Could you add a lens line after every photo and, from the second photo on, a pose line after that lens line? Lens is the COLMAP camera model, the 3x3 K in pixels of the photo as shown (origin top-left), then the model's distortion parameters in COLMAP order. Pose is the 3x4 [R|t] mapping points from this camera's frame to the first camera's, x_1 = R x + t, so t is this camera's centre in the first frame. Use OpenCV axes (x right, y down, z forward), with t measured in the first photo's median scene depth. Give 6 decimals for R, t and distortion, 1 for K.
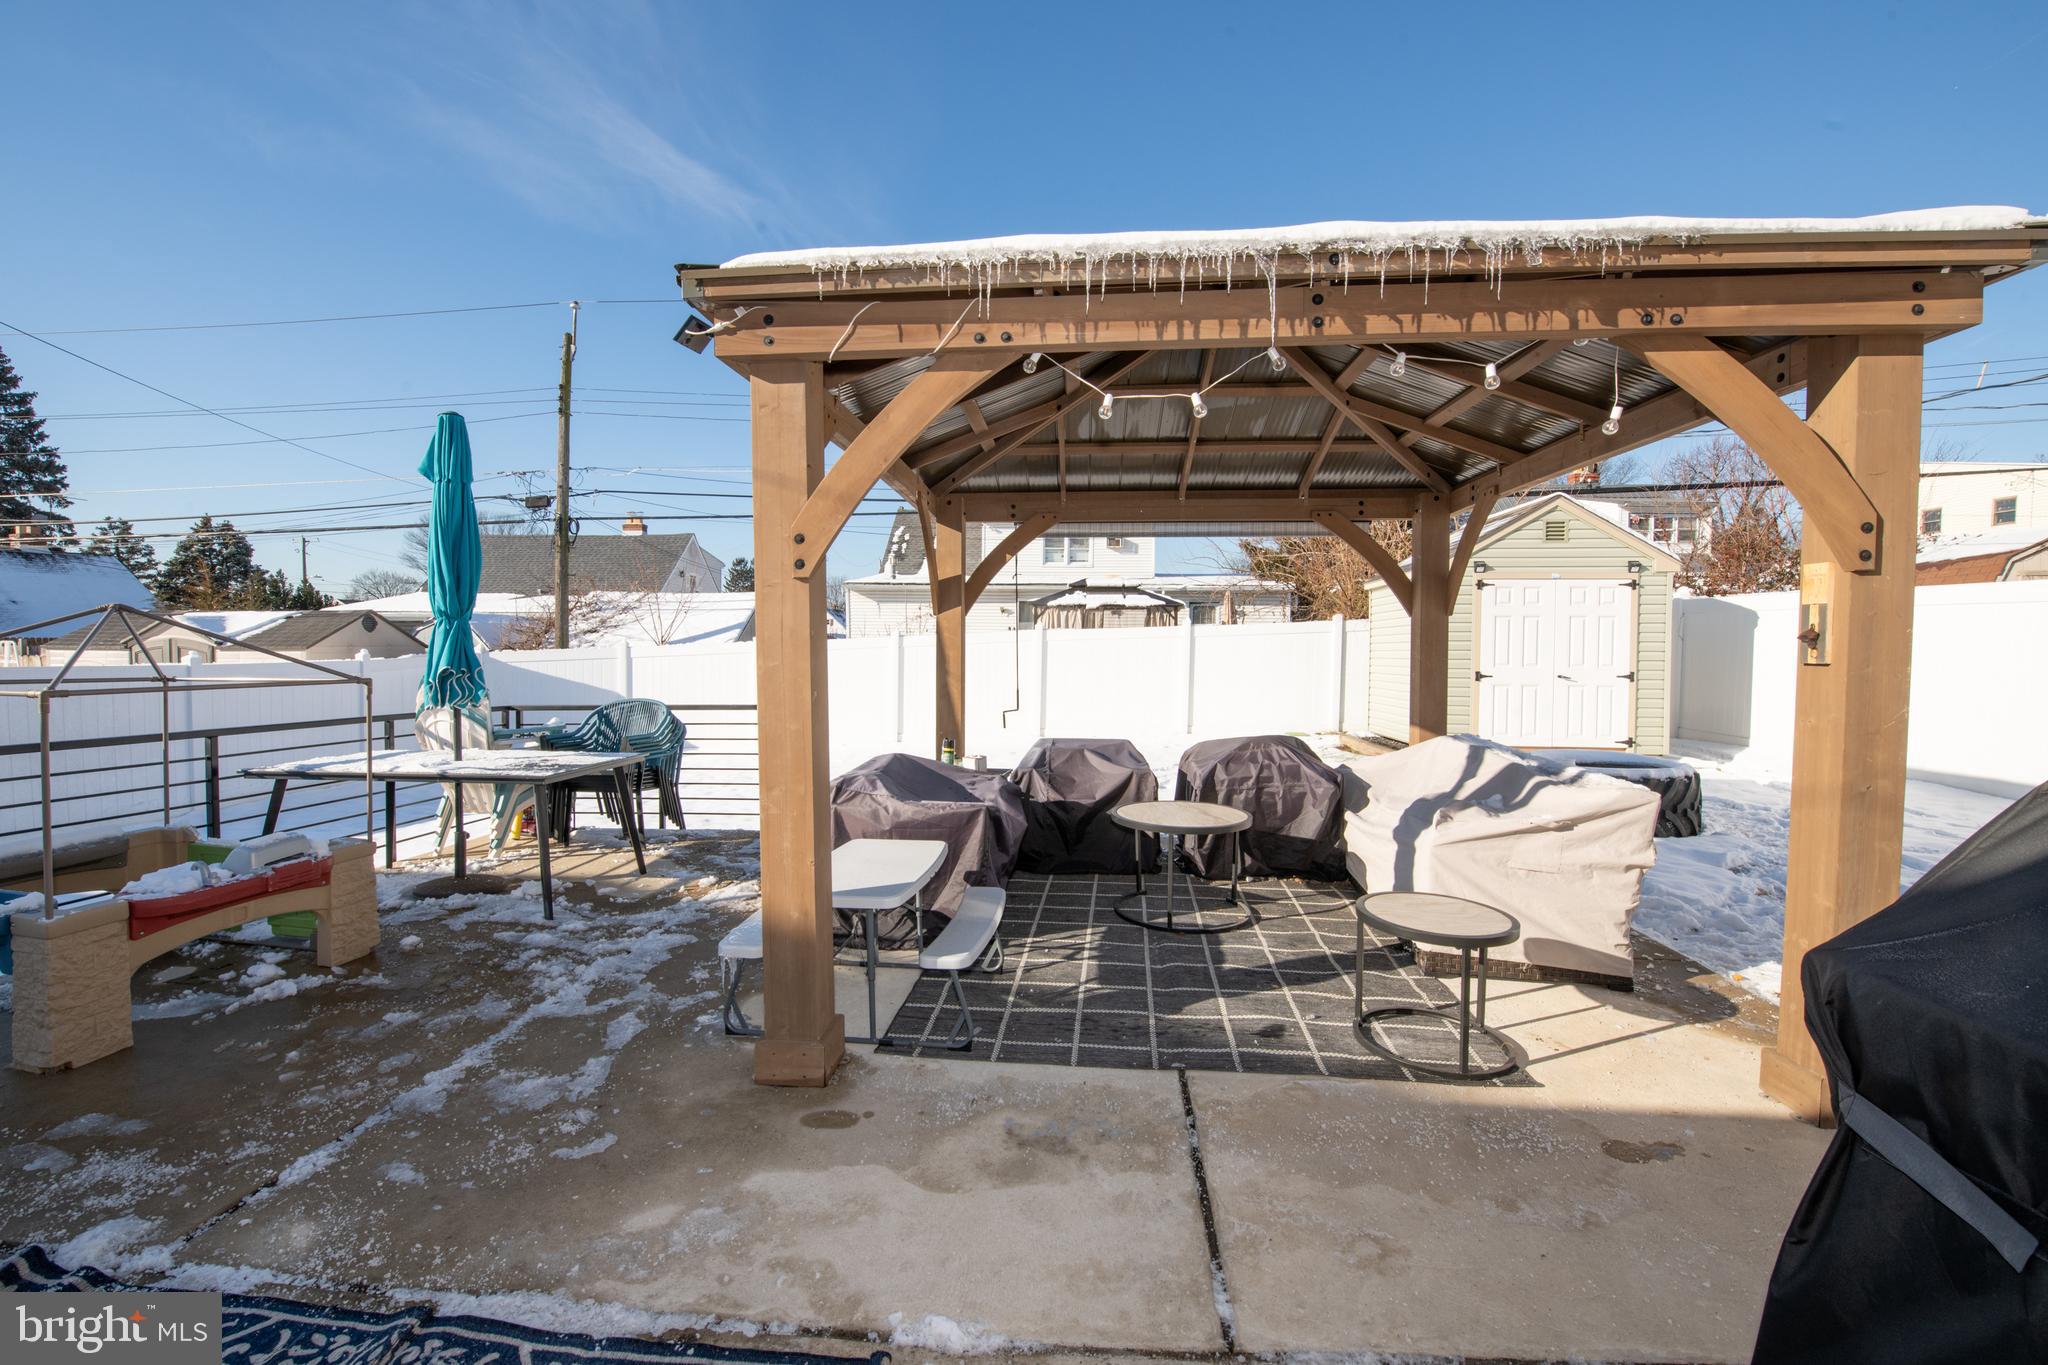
lens RADIAL K [[858.8, 0, 1043.9], [0, 858.8, 682.5], [0, 0, 1]] dist [-0.015116, -0.001799]
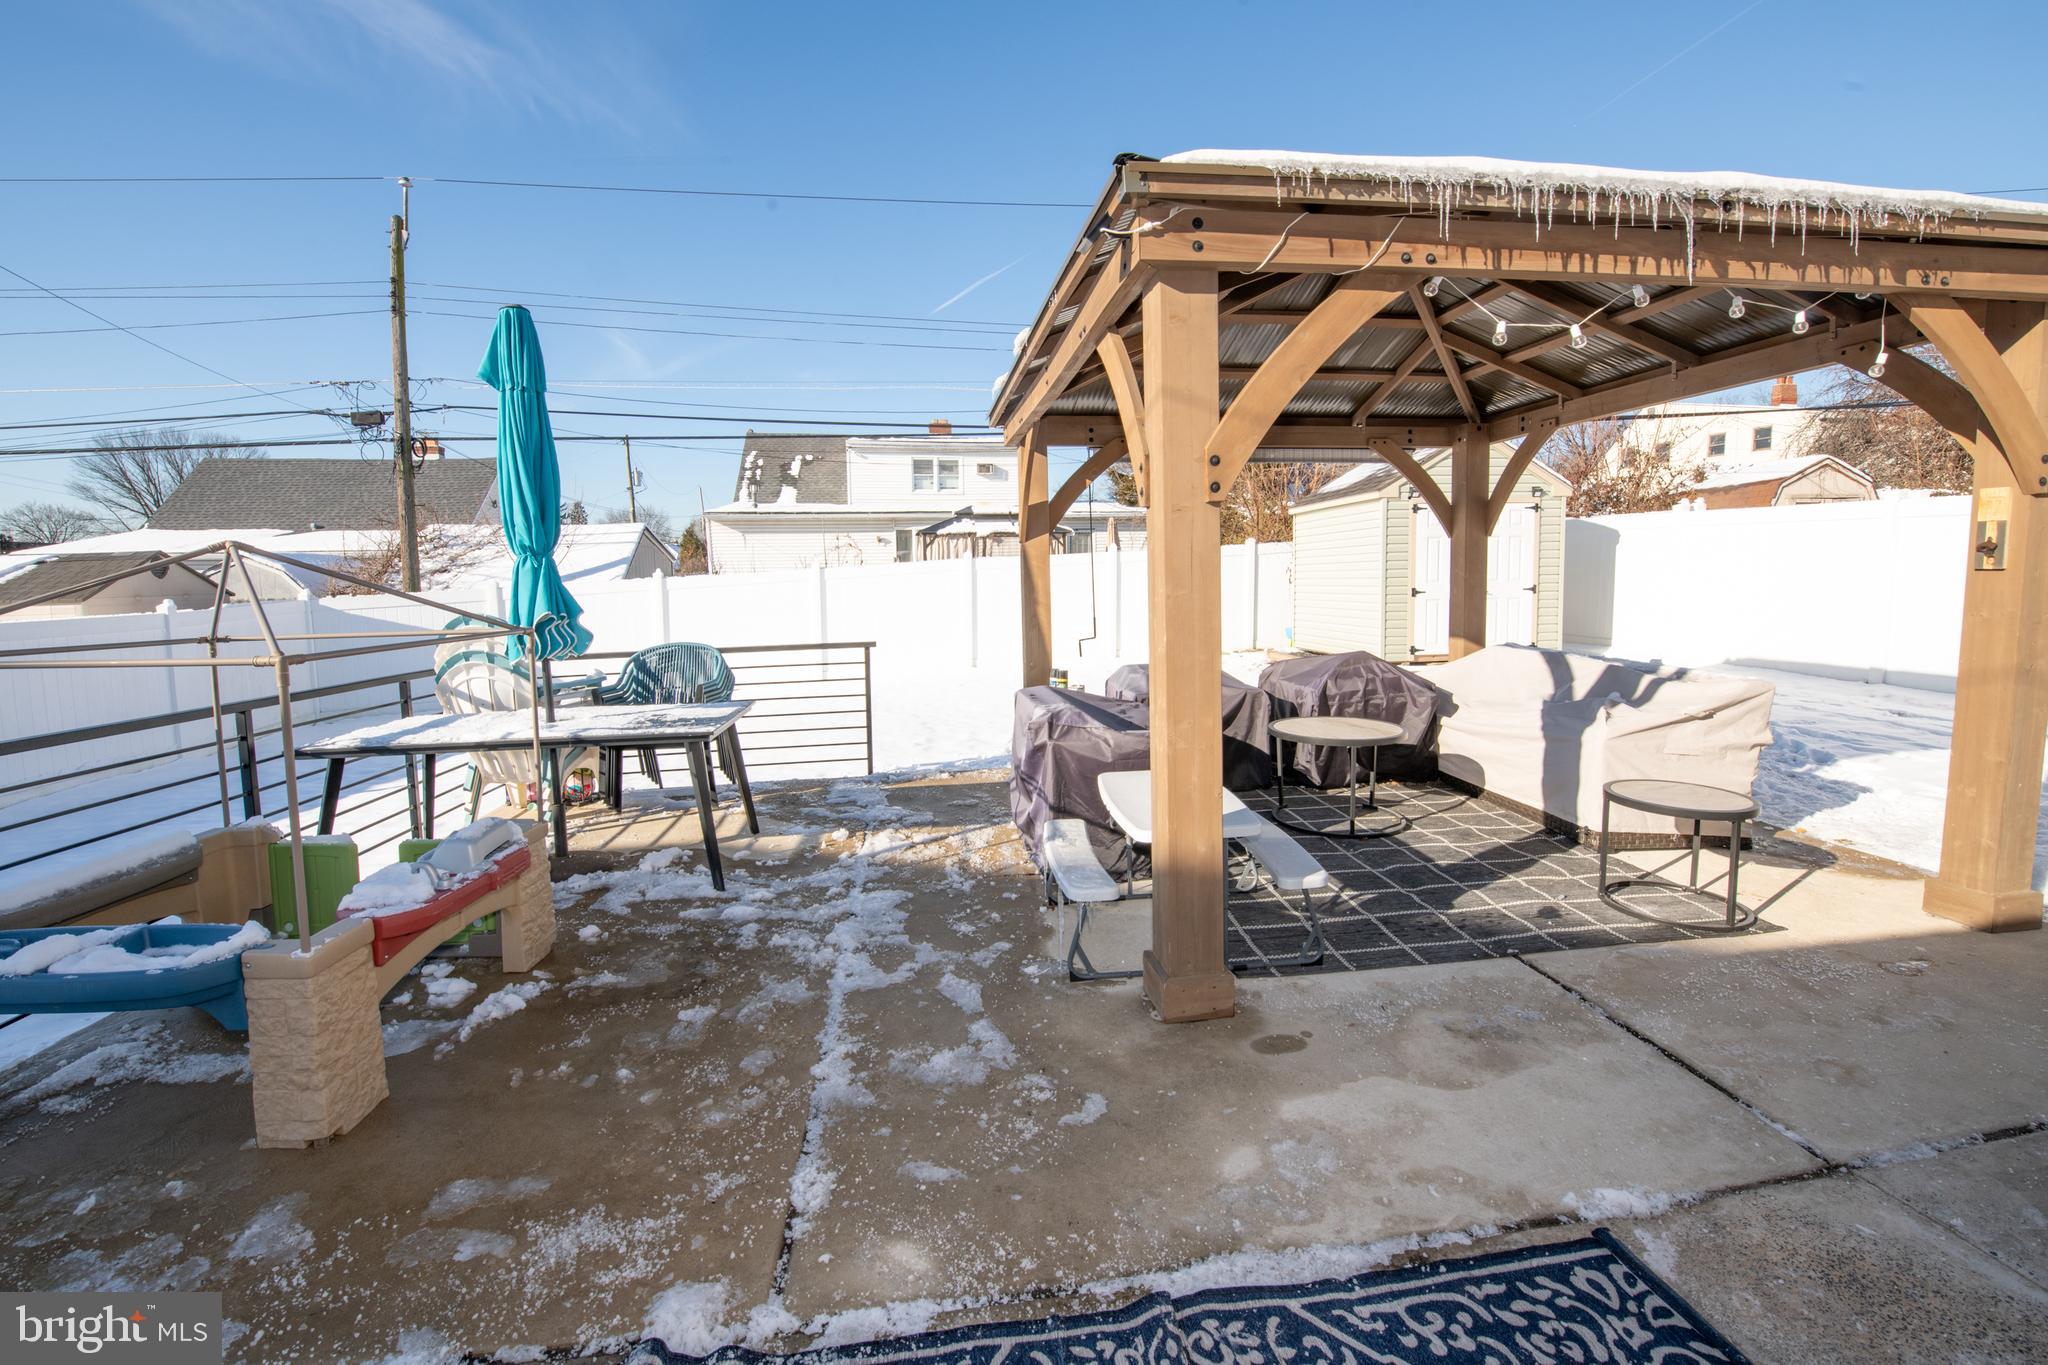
lens RADIAL K [[858.8, 0, 1036.8], [0, 858.8, 660.0], [0, 0, 1]] dist [-0.015116, -0.001799]
pose [[0.973364, -0.046242, 0.224554, -0.543241], [0.033454, 0.997612, 0.060426, -0.007709], [-0.226812, -0.051305, 0.972586, 0.080357]]
